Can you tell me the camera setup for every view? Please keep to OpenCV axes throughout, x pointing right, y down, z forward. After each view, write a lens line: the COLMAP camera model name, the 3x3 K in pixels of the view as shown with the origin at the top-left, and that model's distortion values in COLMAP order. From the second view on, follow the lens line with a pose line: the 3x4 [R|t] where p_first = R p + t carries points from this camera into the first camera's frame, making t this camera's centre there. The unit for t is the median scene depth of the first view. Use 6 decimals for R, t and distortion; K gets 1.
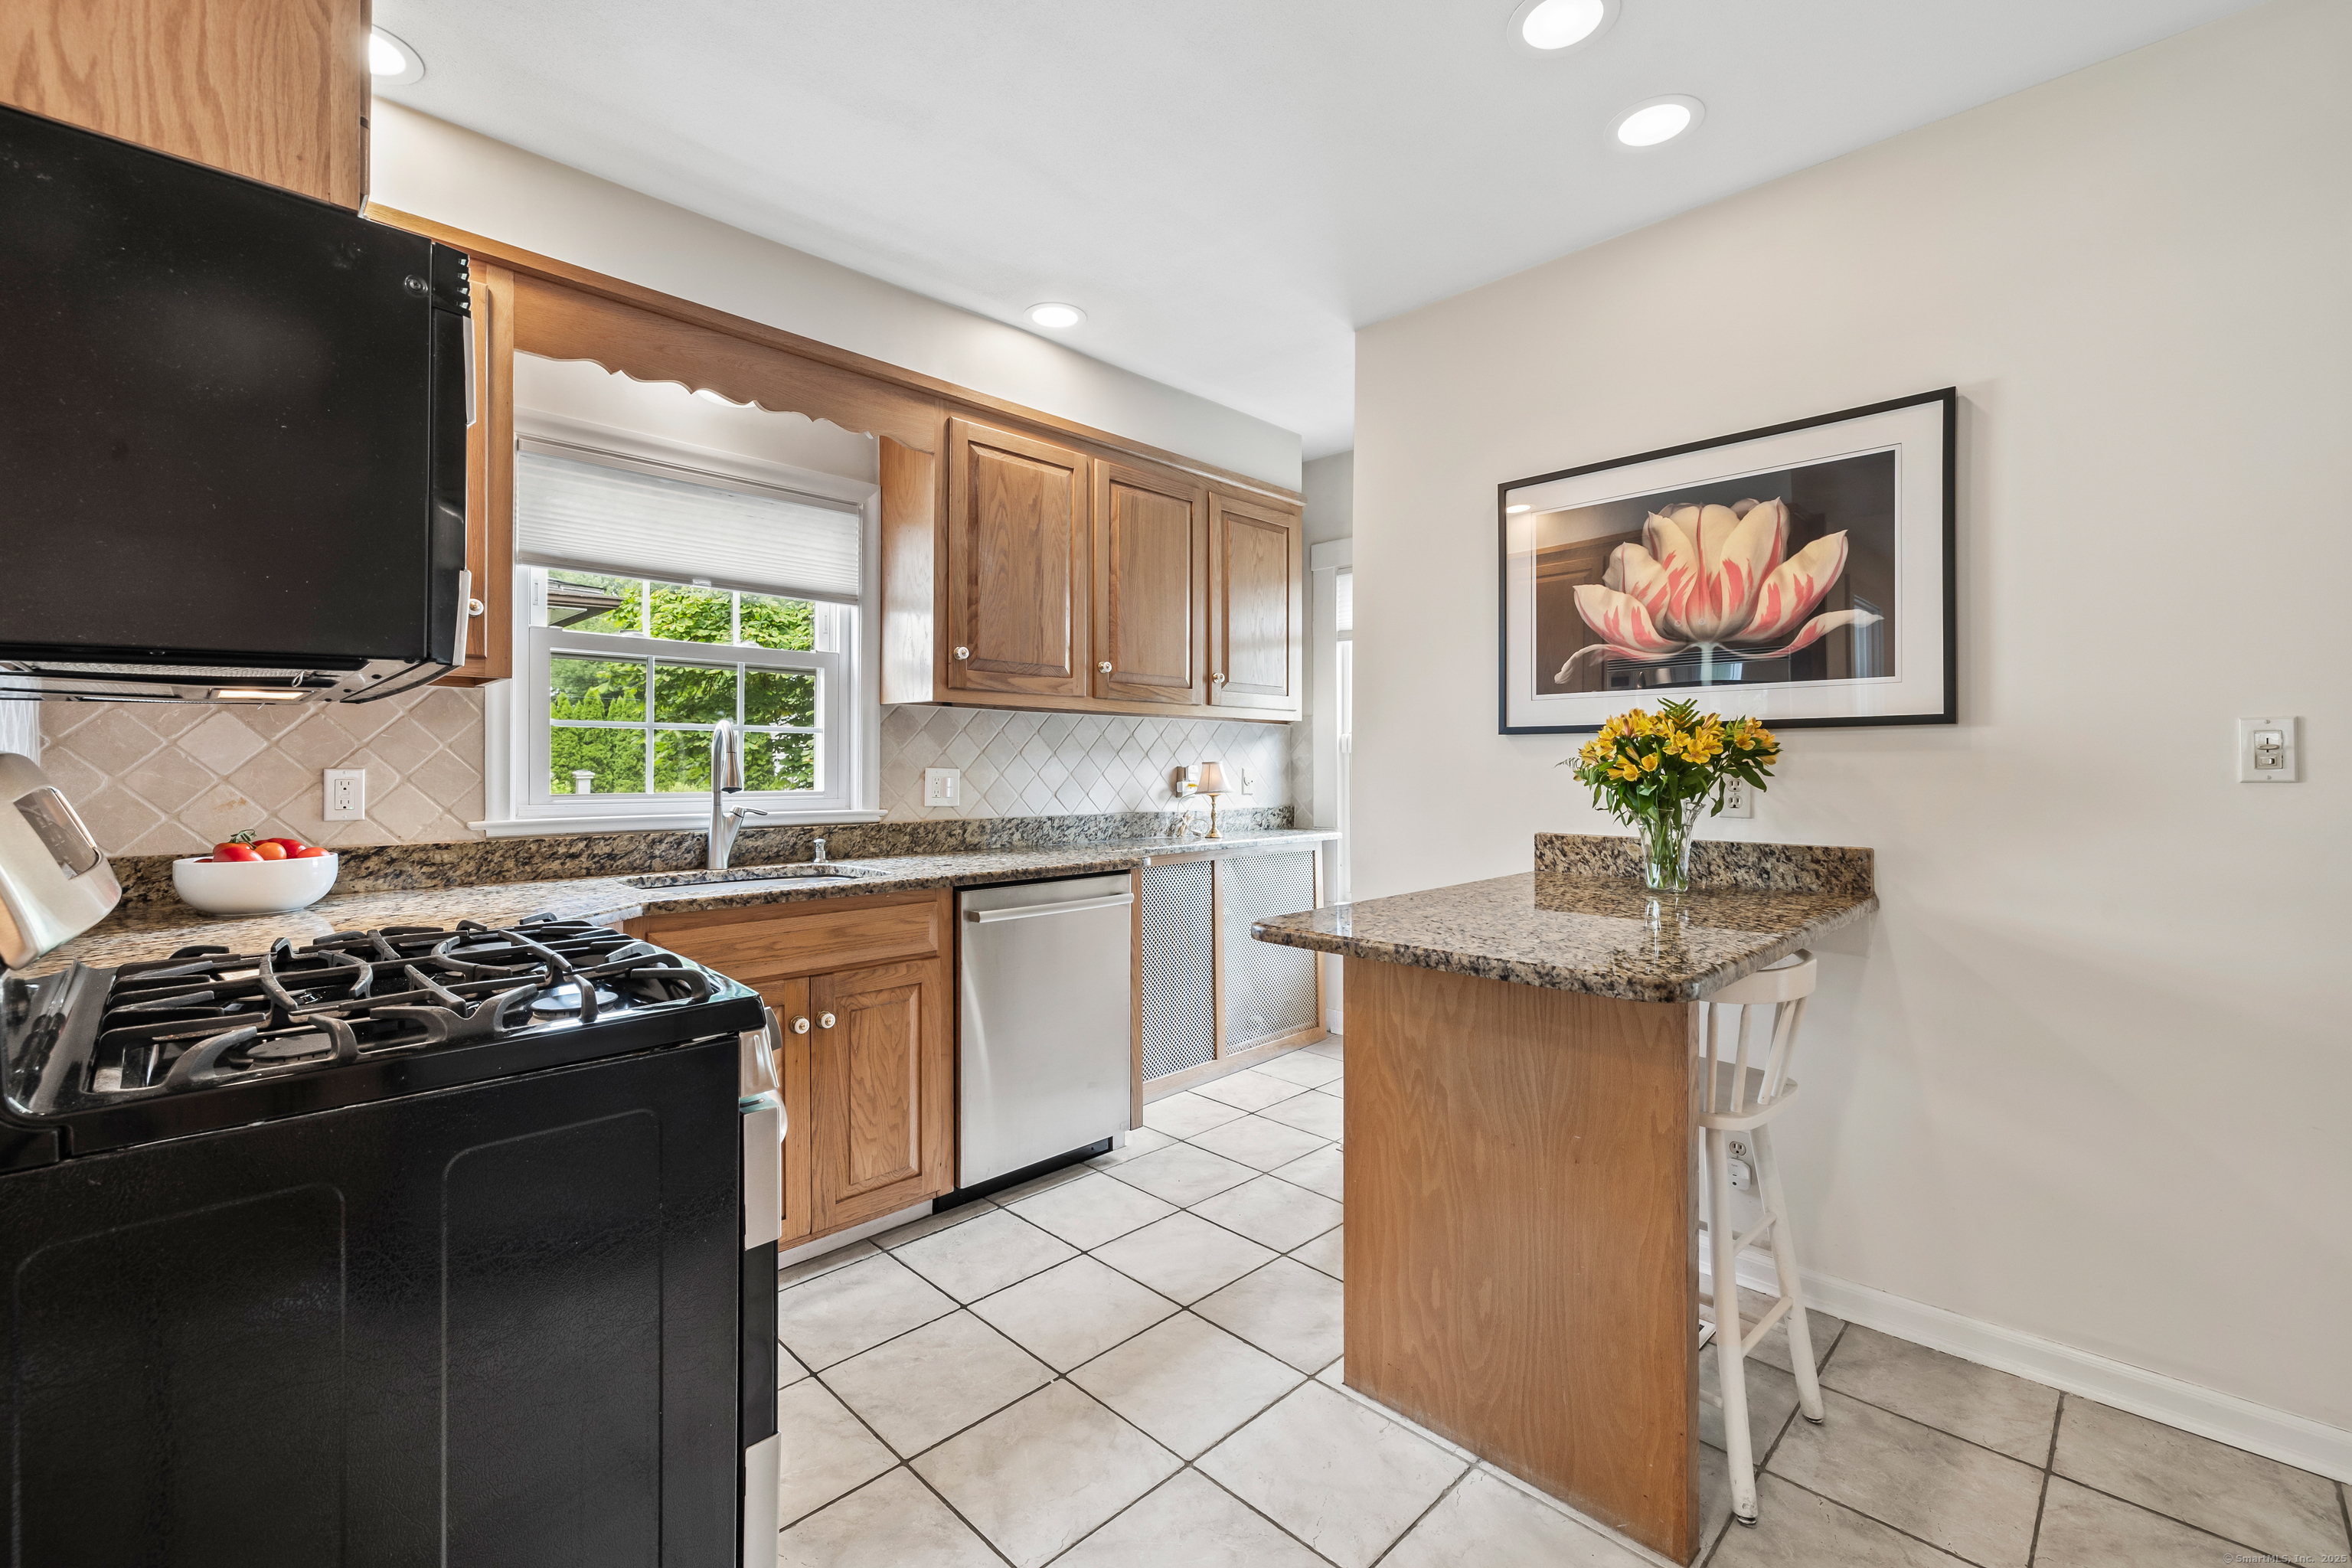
lens RADIAL K [[997.6, 0, 1171.7], [0, 997.6, 774.8], [0, 0, 1]] dist [-0.000793, -0.000205]
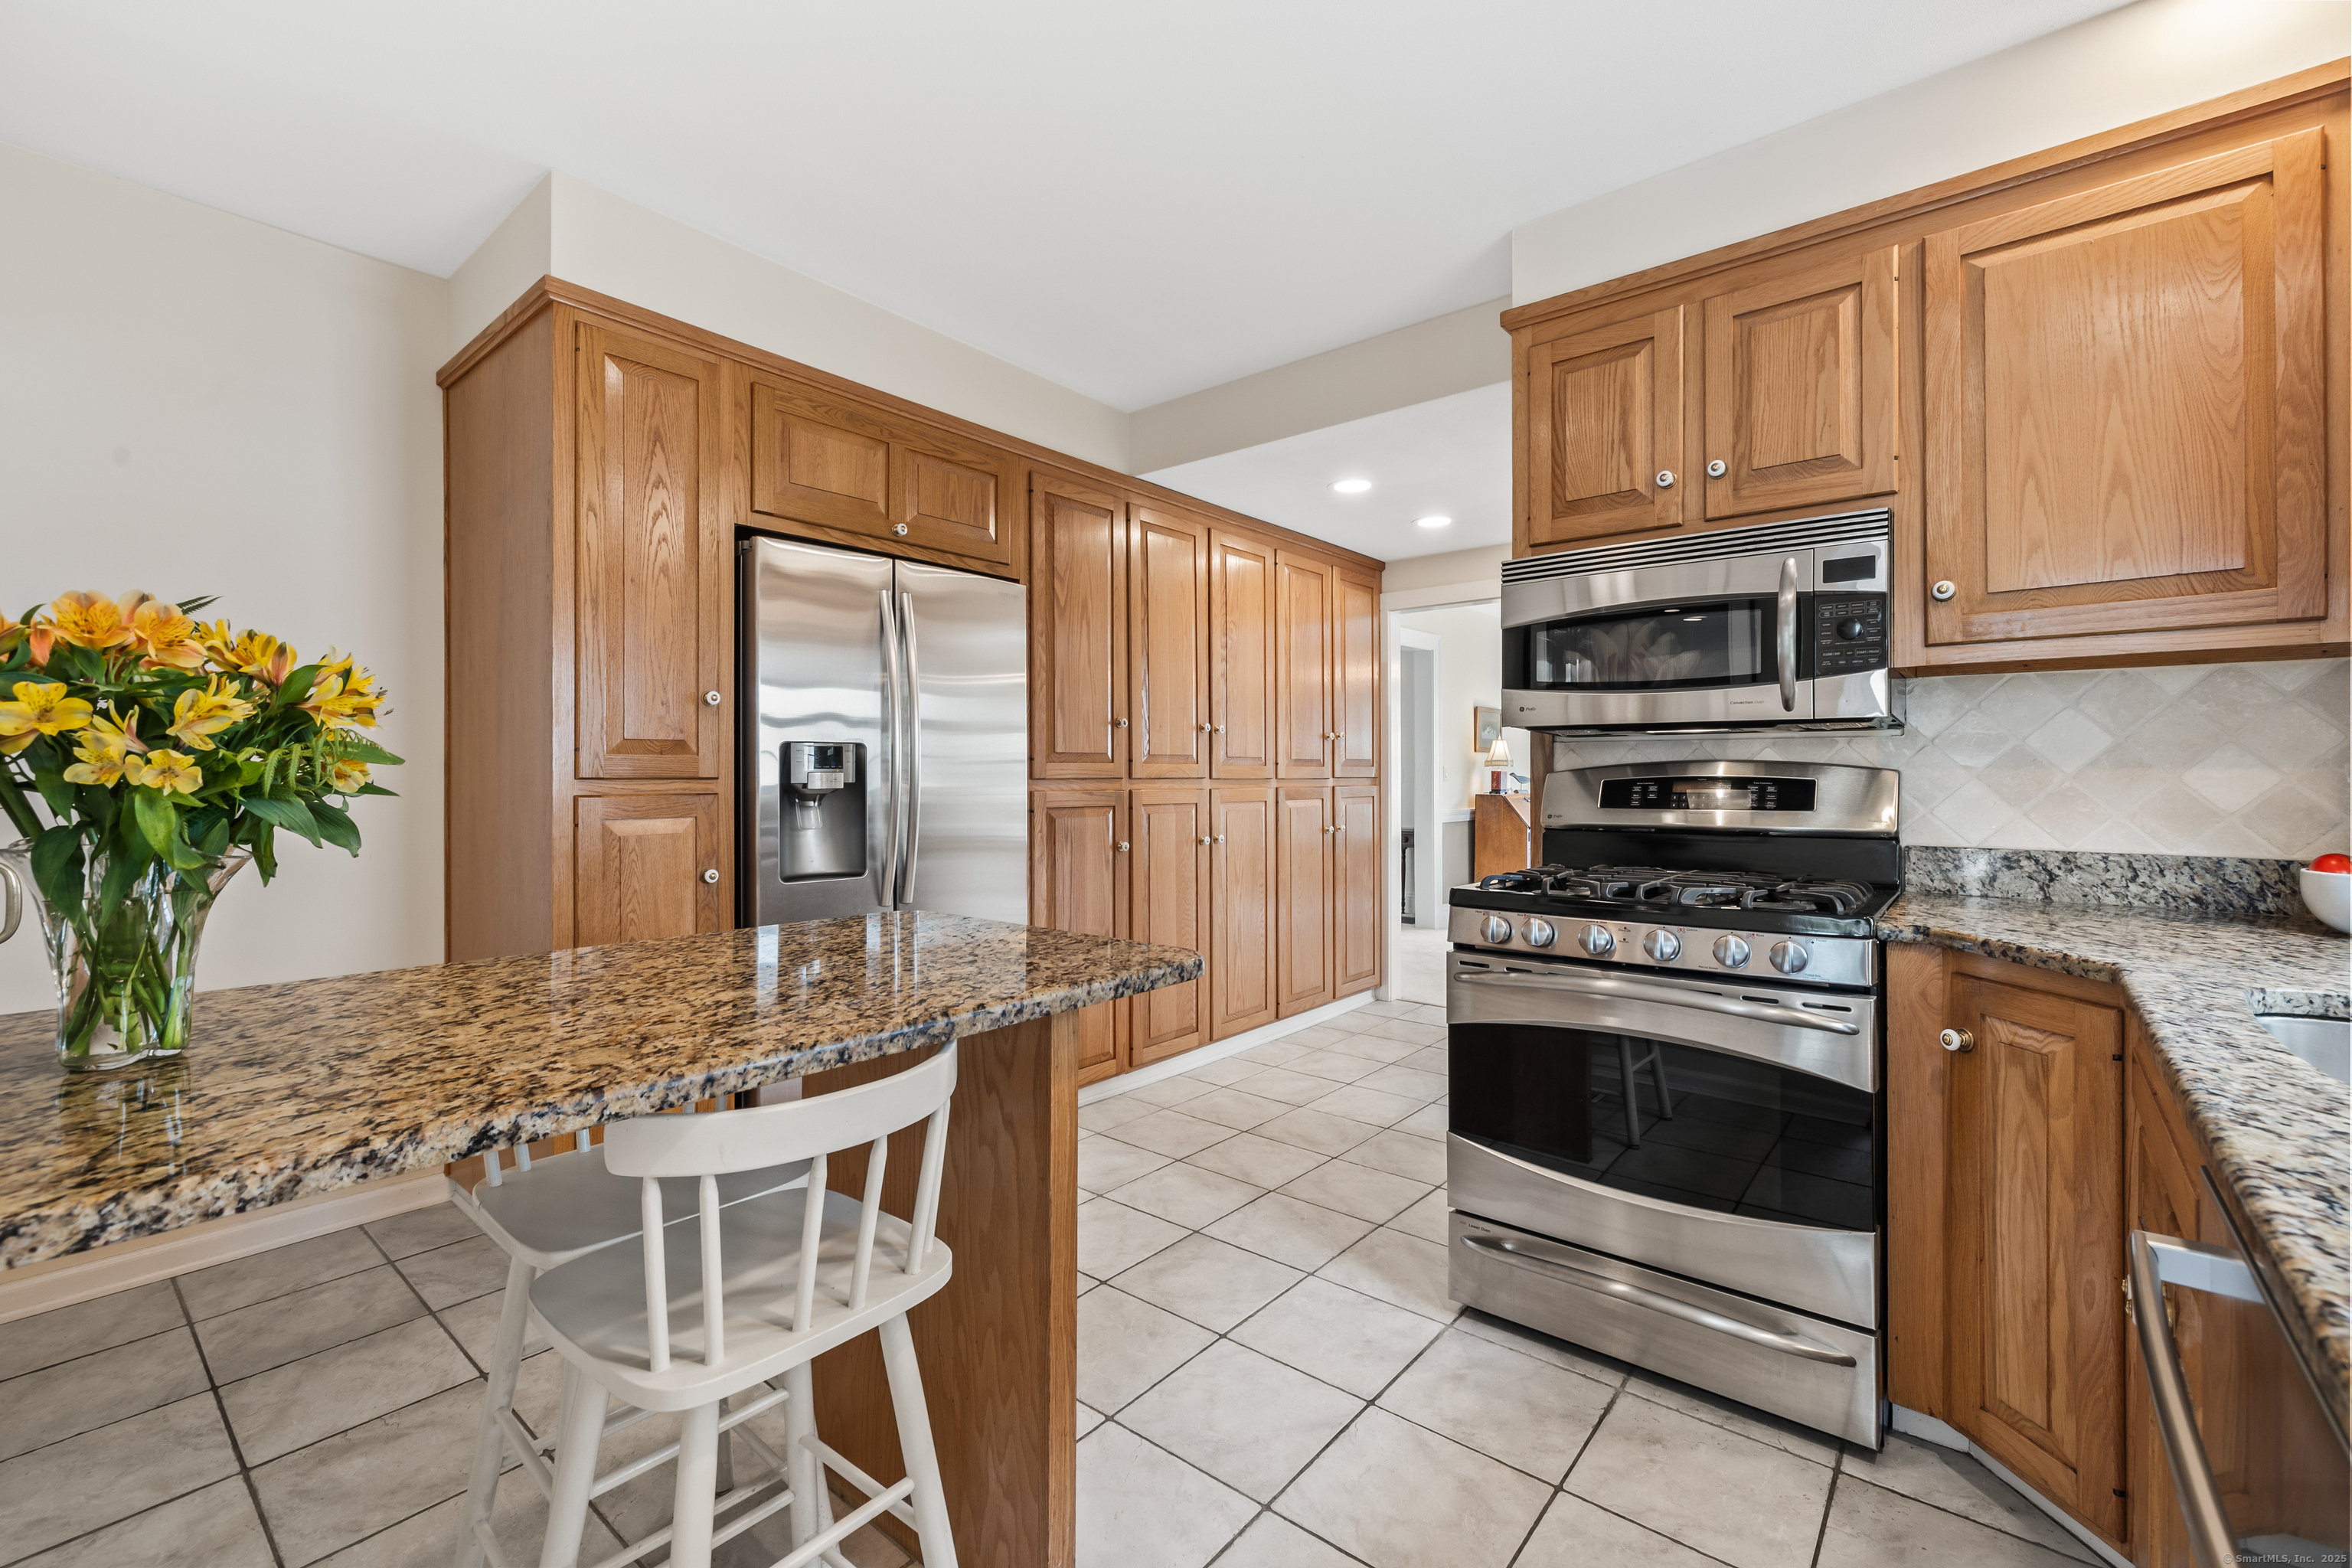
lens RADIAL K [[997.6, 0, 1171.7], [0, 997.6, 774.8], [0, 0, 1]] dist [-0.000793, -0.000205]
pose [[-0.996311, -0.002009, -0.085790, 0.107246], [-0.002650, 0.999969, 0.007351, -0.001480], [0.085773, 0.007551, -0.996286, 1.101999]]
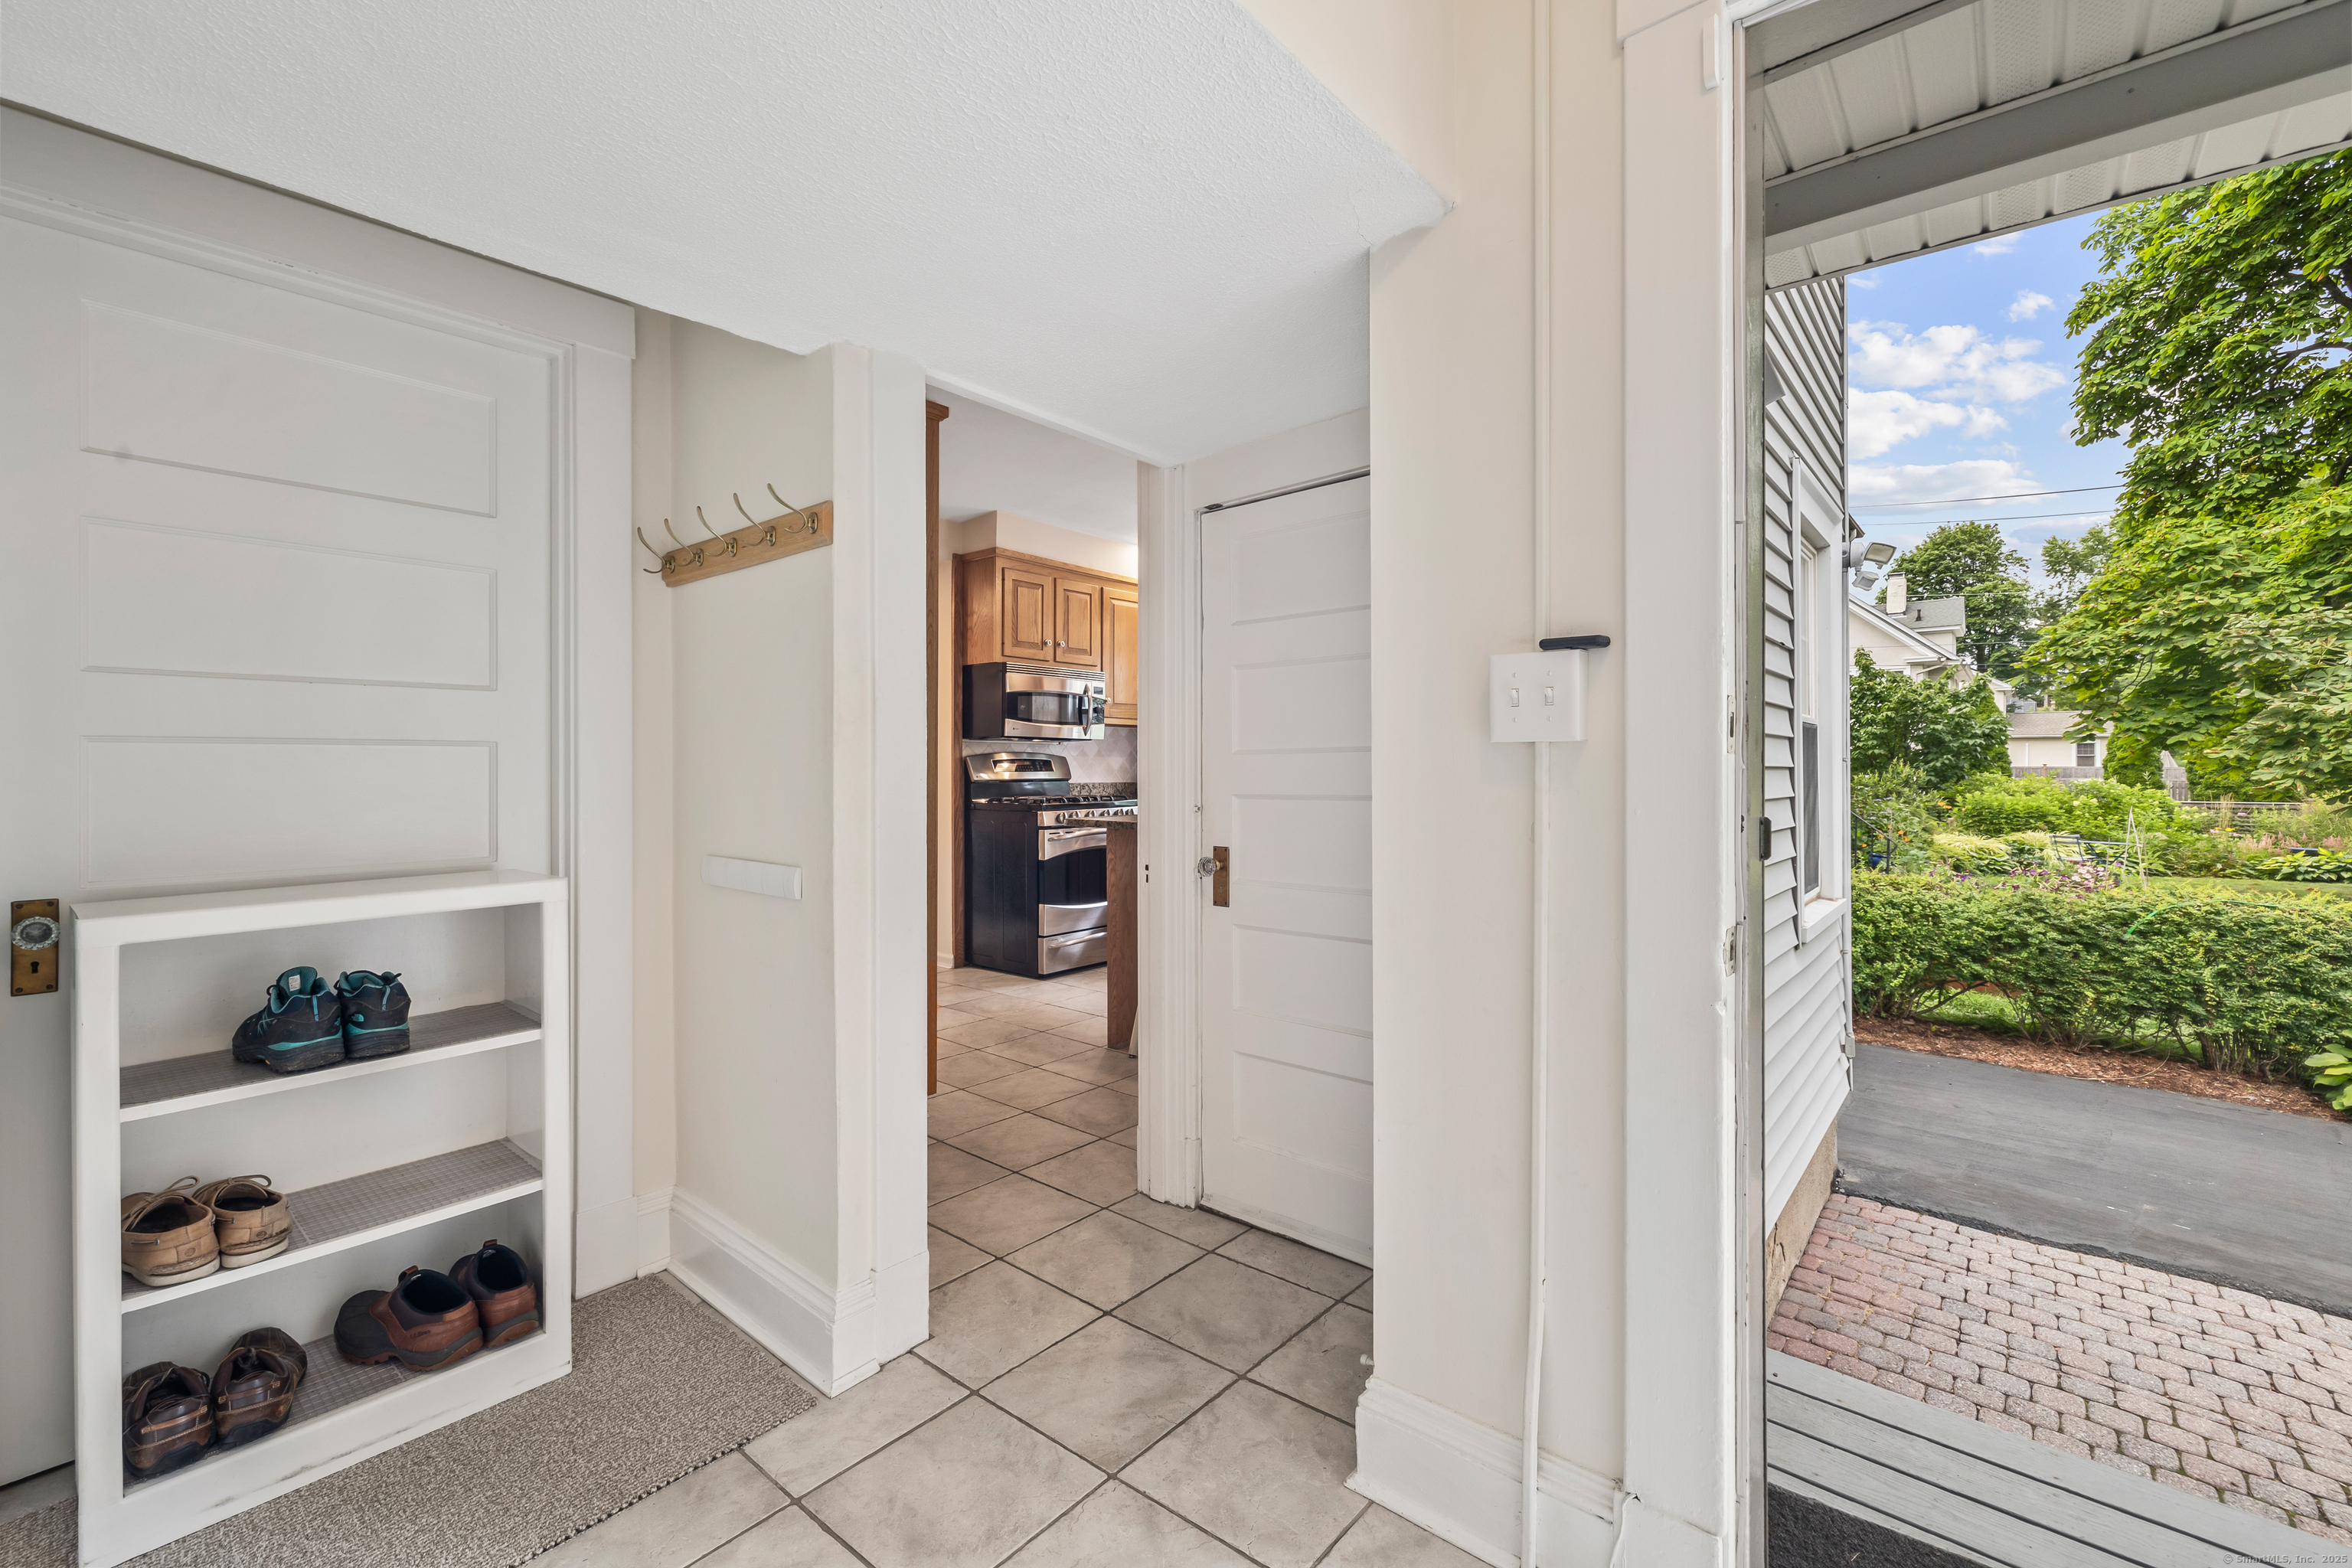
lens RADIAL K [[997.6, 0, 1171.7], [0, 997.6, 774.8], [0, 0, 1]] dist [-0.000793, -0.000205]
pose [[0.079176, 0.009769, -0.996813, 1.608482], [-0.010773, 0.999902, 0.008943, 0.016664], [0.996802, 0.010031, 0.079273, 0.480127]]
